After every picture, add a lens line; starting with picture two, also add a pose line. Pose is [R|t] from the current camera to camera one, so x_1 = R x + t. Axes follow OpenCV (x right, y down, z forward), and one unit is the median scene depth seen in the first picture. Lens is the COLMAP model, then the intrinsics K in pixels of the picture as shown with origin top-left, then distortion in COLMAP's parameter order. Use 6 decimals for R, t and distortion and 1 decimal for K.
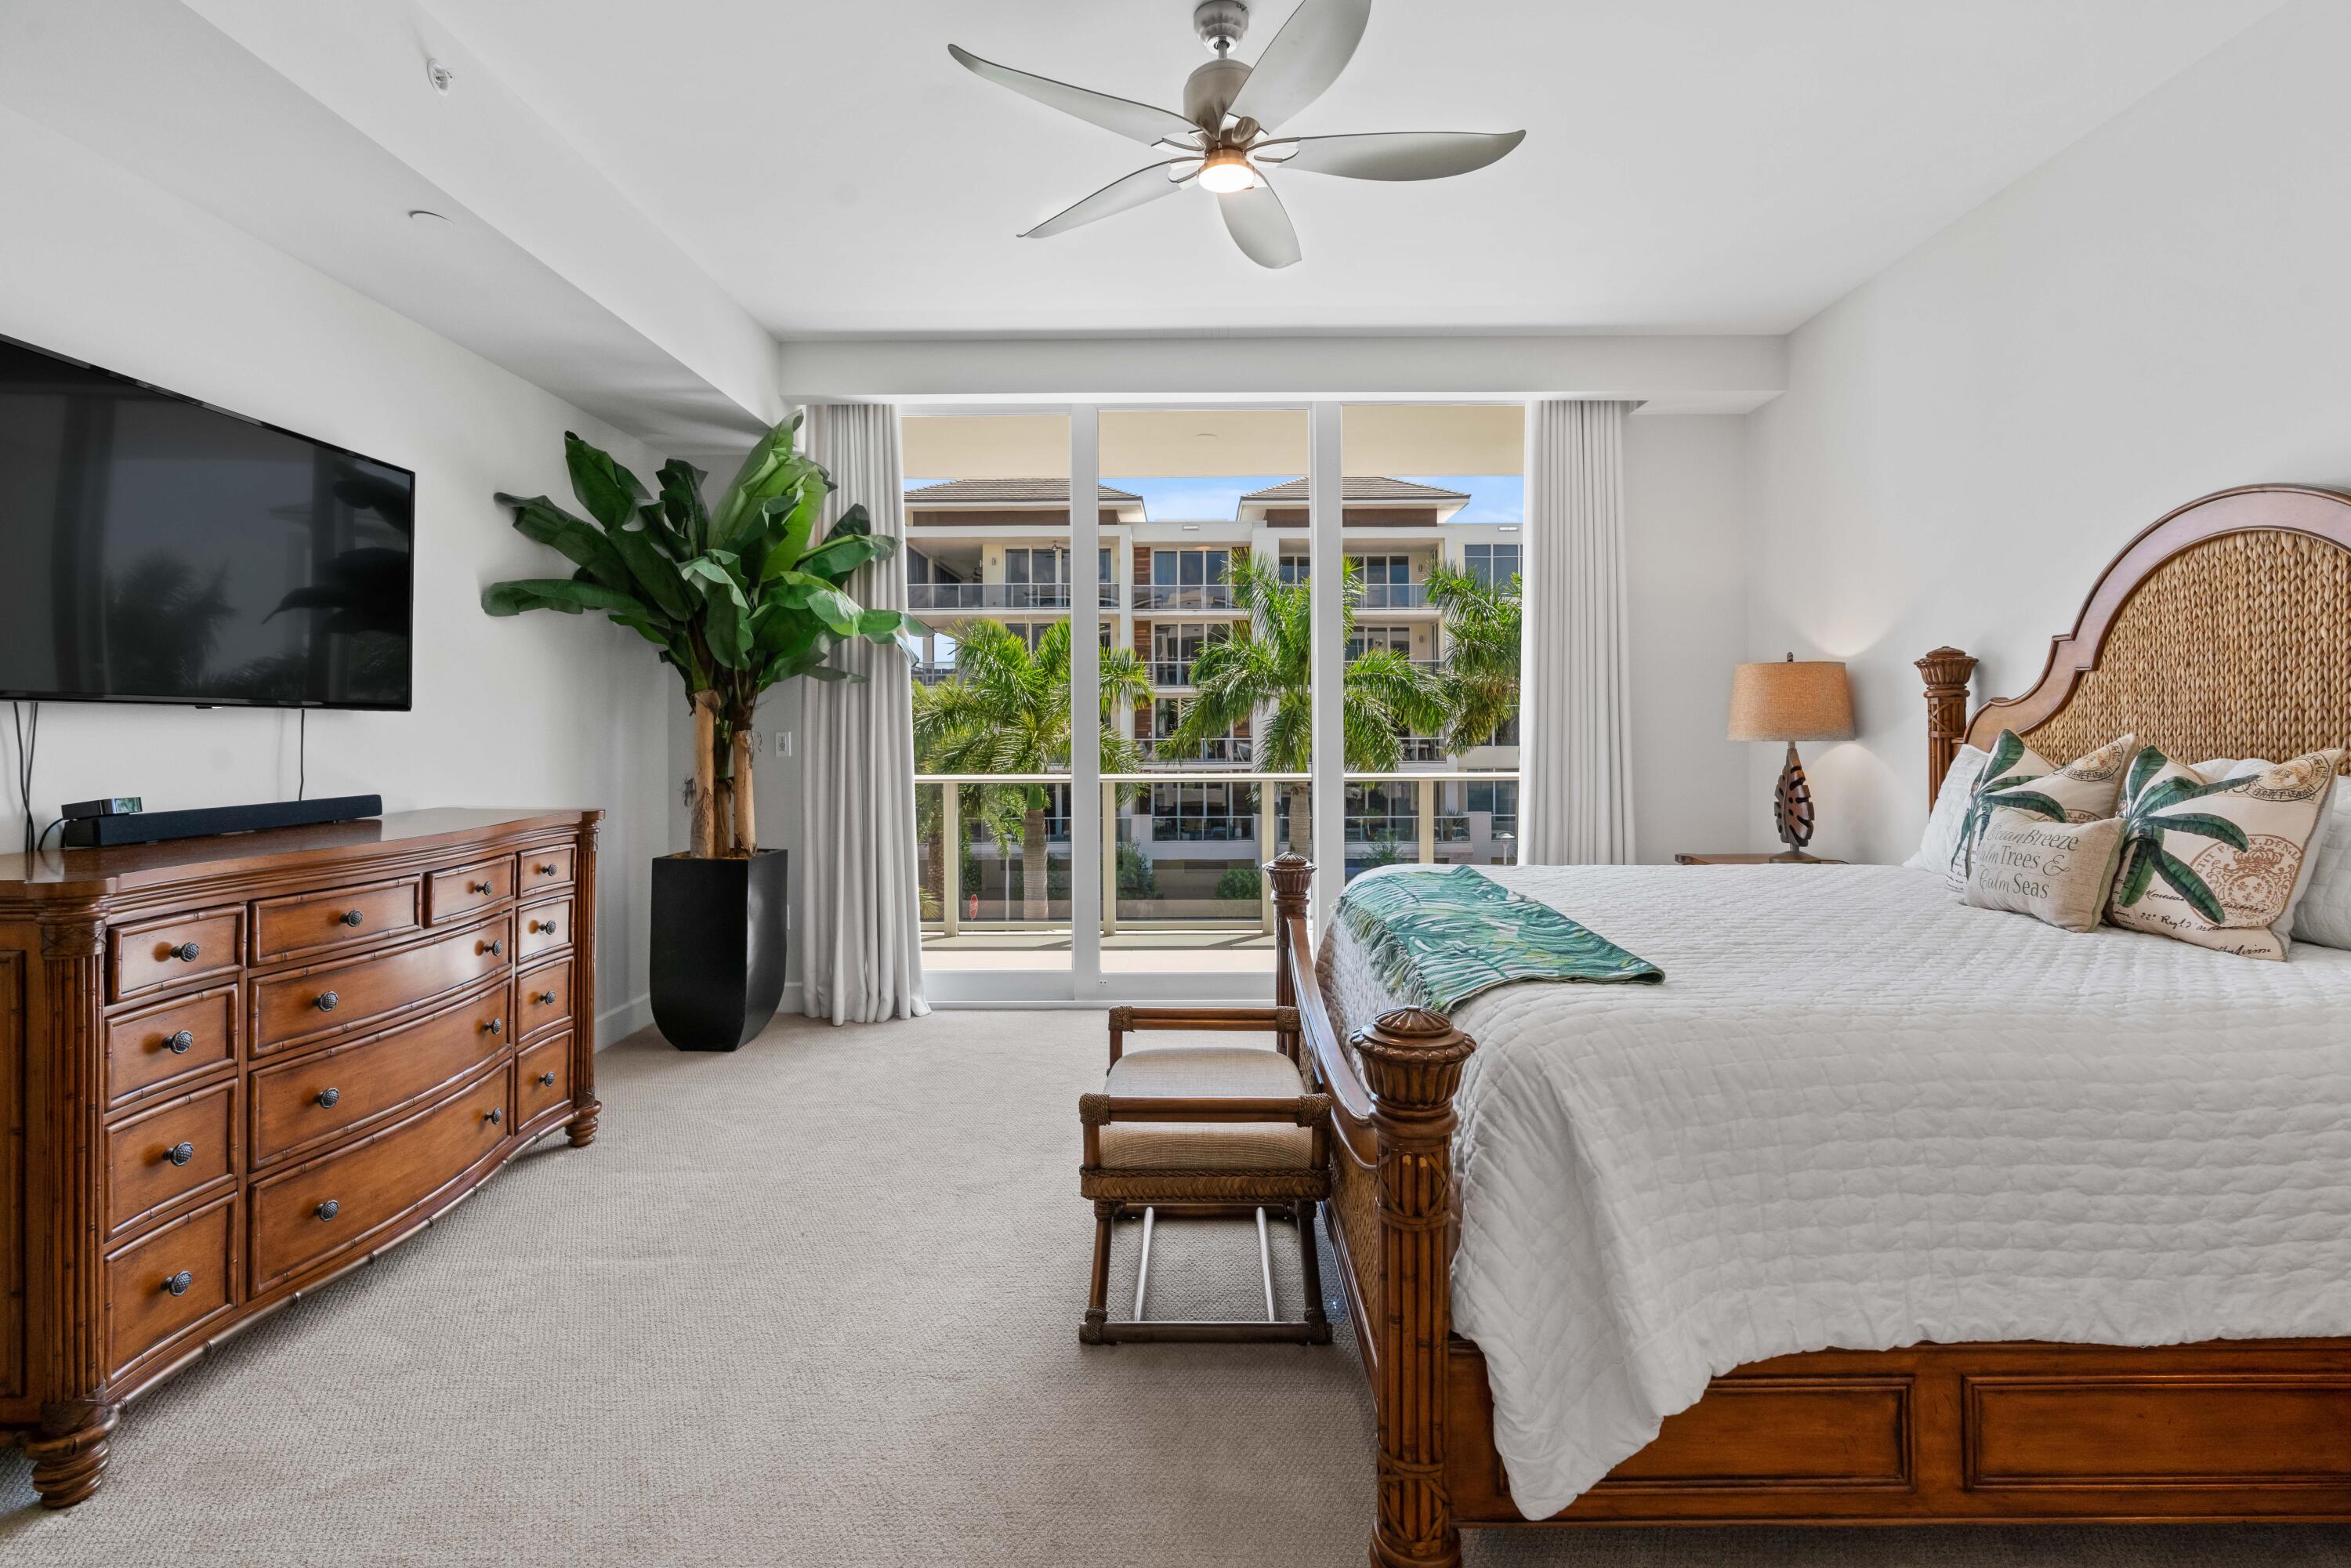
lens RADIAL K [[1069.8, 0, 1191.3], [0, 1069.8, 732.5], [0, 0, 1]] dist [-0.015647, 0.008775]
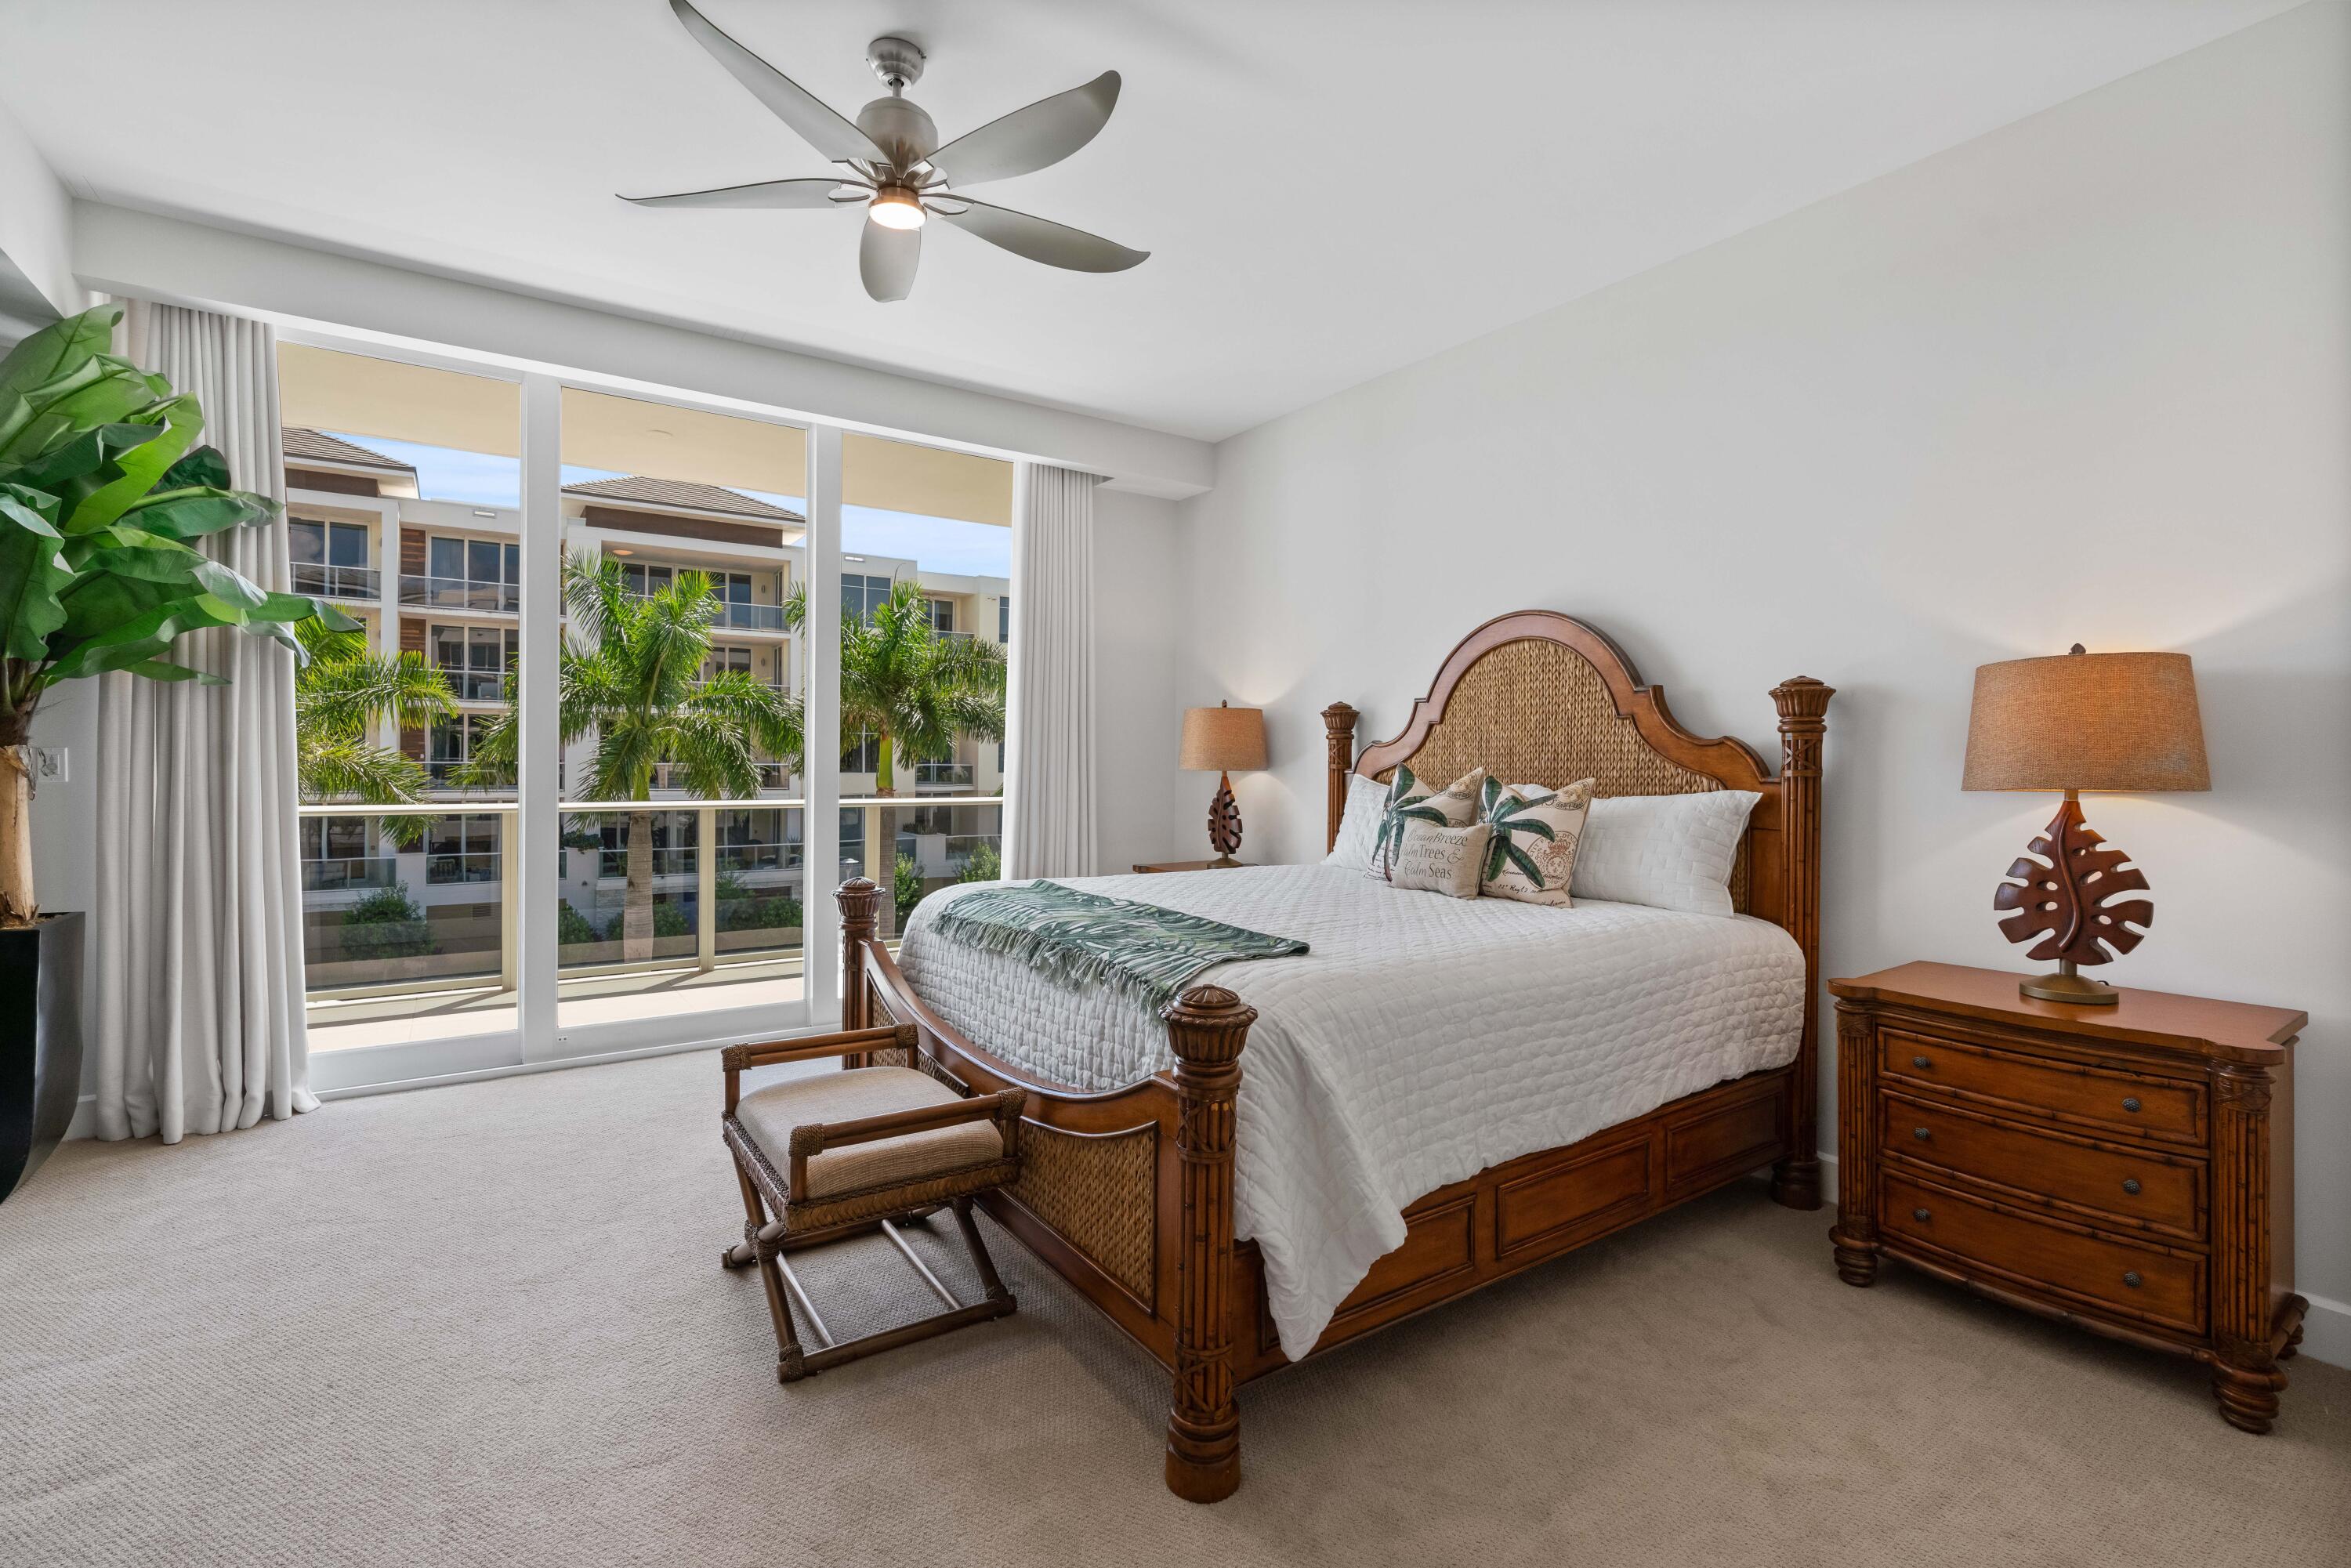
lens RADIAL K [[1047.5, 0, 1181.3], [0, 1047.5, 776.5], [0, 0, 1]] dist [-0.015837, 0.007767]
pose [[0.825900, 0.003467, 0.563807, -0.301992], [-0.012538, 0.999847, 0.012217, 0.000990], [-0.563678, -0.017159, 0.825816, 0.014071]]
